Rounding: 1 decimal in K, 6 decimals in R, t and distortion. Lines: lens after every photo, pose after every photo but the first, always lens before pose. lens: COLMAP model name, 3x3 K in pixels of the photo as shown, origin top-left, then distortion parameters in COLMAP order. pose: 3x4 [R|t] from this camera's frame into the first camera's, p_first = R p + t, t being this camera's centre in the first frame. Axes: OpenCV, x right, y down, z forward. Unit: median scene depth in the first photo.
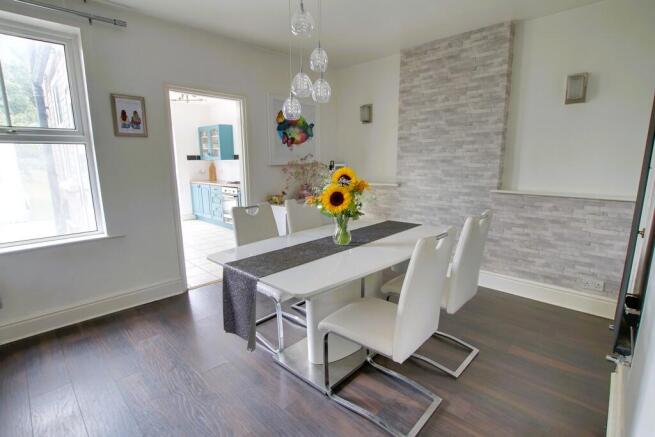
lens RADIAL K [[312.5, 0, 327.7], [0, 312.5, 217.7], [0, 0, 1]] dist [-0.021369, -0.000674]
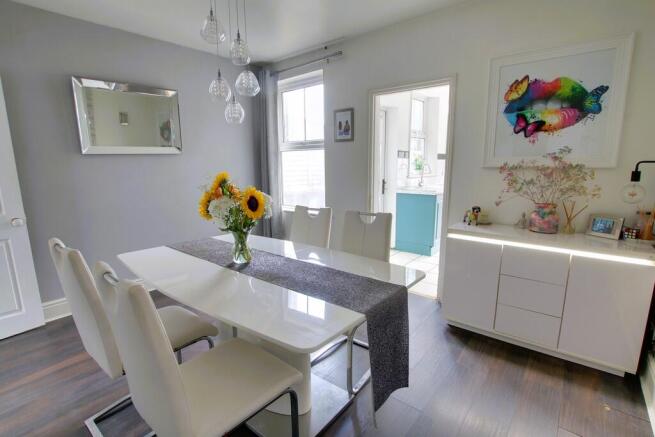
lens RADIAL K [[312.5, 0, 328.9], [0, 312.5, 219.7], [0, 0, 1]] dist [-0.021369, -0.000674]
pose [[0.087977, 0.187120, -0.978389, 0.427791], [-0.170298, 0.970563, 0.170310, -0.103380], [0.981457, 0.151634, 0.117253, 0.544964]]
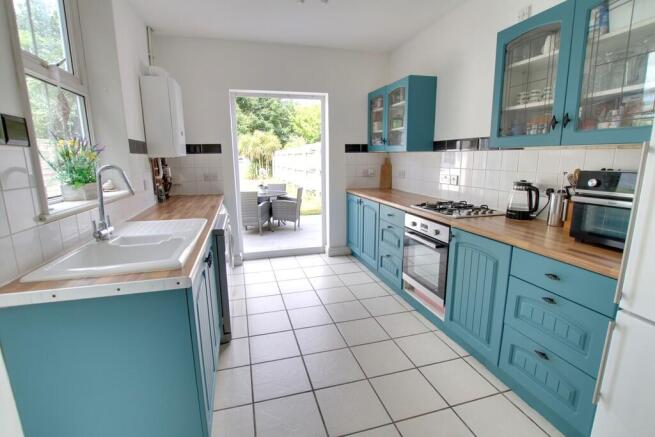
lens RADIAL K [[308.4, 0, 325.9], [0, 308.4, 217.1], [0, 0, 1]] dist [-0.003028, 0.000106]
pose [[0.863634, 0.095160, -0.495056, -0.320724], [-0.086465, 0.995431, 0.040502, -0.146499], [0.496648, 0.007826, 0.867917, 0.824052]]
